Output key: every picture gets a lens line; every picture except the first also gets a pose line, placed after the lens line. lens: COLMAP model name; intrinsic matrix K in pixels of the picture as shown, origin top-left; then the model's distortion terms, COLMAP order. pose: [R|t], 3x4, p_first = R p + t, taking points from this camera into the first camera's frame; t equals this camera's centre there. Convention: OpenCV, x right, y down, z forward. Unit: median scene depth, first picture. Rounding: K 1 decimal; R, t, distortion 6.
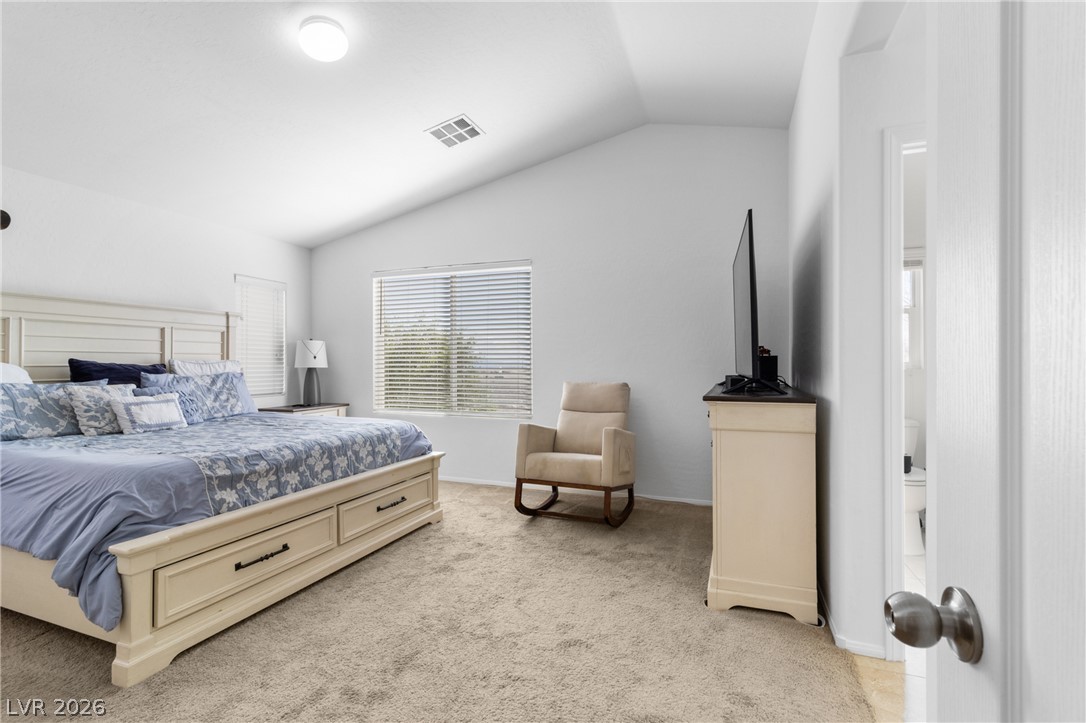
lens RADIAL K [[504.0, 0, 538.3], [0, 504.0, 360.7], [0, 0, 1]] dist [0.001203, -0.000060]
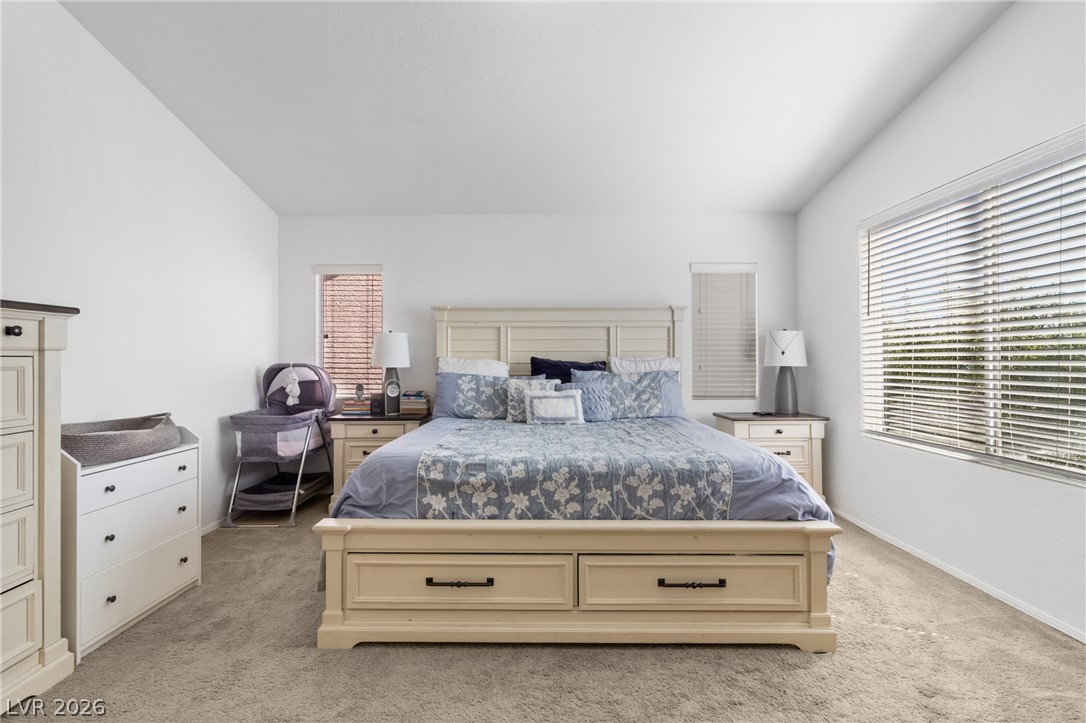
lens RADIAL K [[504.0, 0, 539.6], [0, 504.0, 364.9], [0, 0, 1]] dist [0.001203, -0.000060]
pose [[0.349351, 0.005735, -0.936975, 0.232875], [0.006259, 0.999945, 0.008454, 0.004789], [0.936971, -0.008818, 0.349295, 0.609461]]
